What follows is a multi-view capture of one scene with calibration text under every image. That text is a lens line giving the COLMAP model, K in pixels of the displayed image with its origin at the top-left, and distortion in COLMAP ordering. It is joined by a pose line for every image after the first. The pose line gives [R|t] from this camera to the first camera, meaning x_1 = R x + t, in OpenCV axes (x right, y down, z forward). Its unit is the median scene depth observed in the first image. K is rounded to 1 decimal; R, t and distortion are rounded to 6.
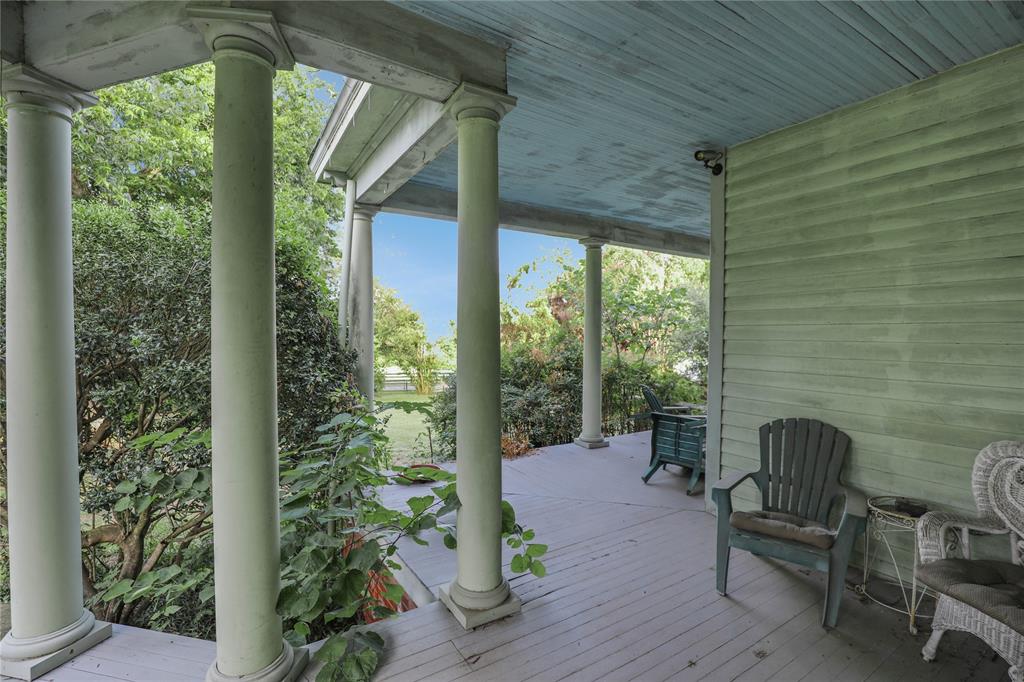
lens RADIAL K [[470.4, 0, 511.7], [0, 470.4, 330.2], [0, 0, 1]] dist [-0.026084, -0.000201]
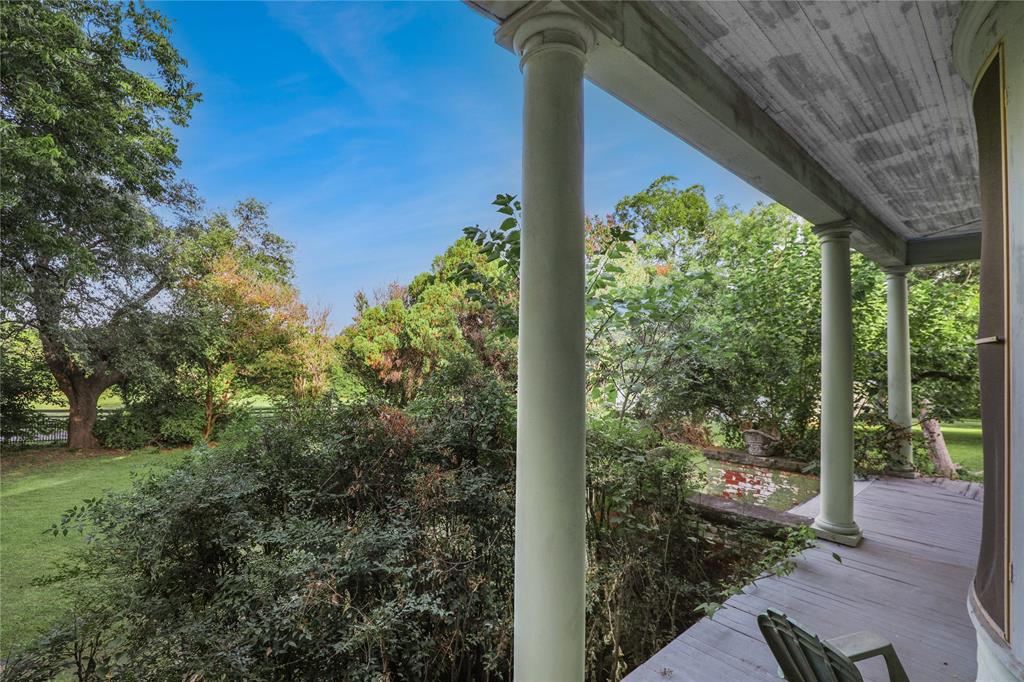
lens RADIAL K [[455.7, 0, 513.0], [0, 455.7, 344.5], [0, 0, 1]] dist [-0.021948, 0.000293]
pose [[0.984083, 0.003063, 0.177682, 0.030517], [0.000854, 0.999758, -0.021960, -0.002079], [-0.177706, 0.021762, 0.983843, 0.213893]]
